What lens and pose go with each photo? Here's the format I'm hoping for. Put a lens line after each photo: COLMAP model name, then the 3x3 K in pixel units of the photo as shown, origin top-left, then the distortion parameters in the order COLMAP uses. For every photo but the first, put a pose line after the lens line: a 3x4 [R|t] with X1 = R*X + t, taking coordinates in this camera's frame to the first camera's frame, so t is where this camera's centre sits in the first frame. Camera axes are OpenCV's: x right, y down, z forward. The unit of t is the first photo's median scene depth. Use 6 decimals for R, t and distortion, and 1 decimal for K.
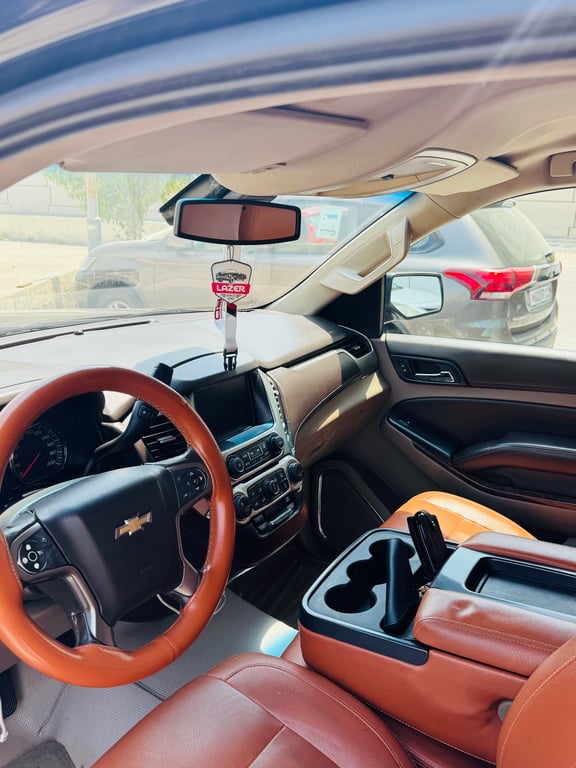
lens RADIAL K [[672.5, 0, 288.0], [0, 672.5, 384.0], [0, 0, 1]] dist [0.122616, -0.206376]
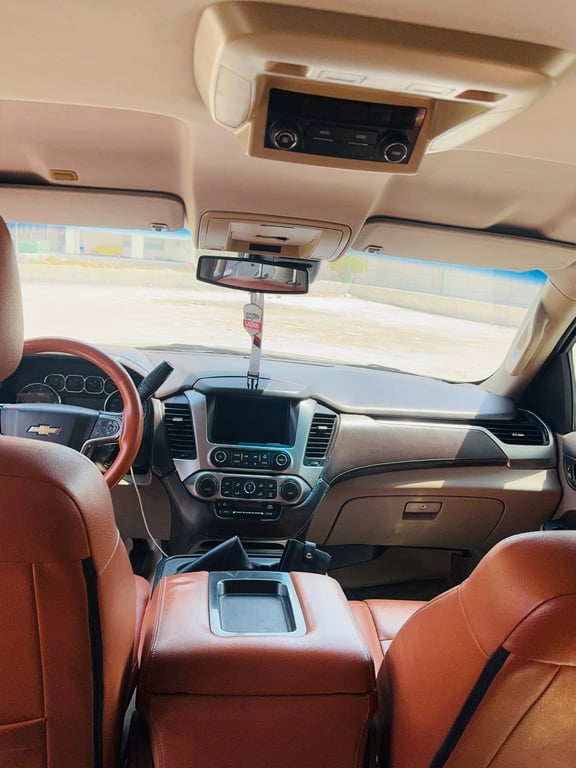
lens RADIAL K [[671.8, 0, 284.5], [0, 671.8, 379.3], [0, 0, 1]] dist [0.123372, -0.232314]
pose [[0.619602, 0.149514, -0.770544, 0.946131], [-0.272588, 0.961578, -0.032609, -0.013545], [0.736063, 0.230245, 0.636552, 0.227795]]
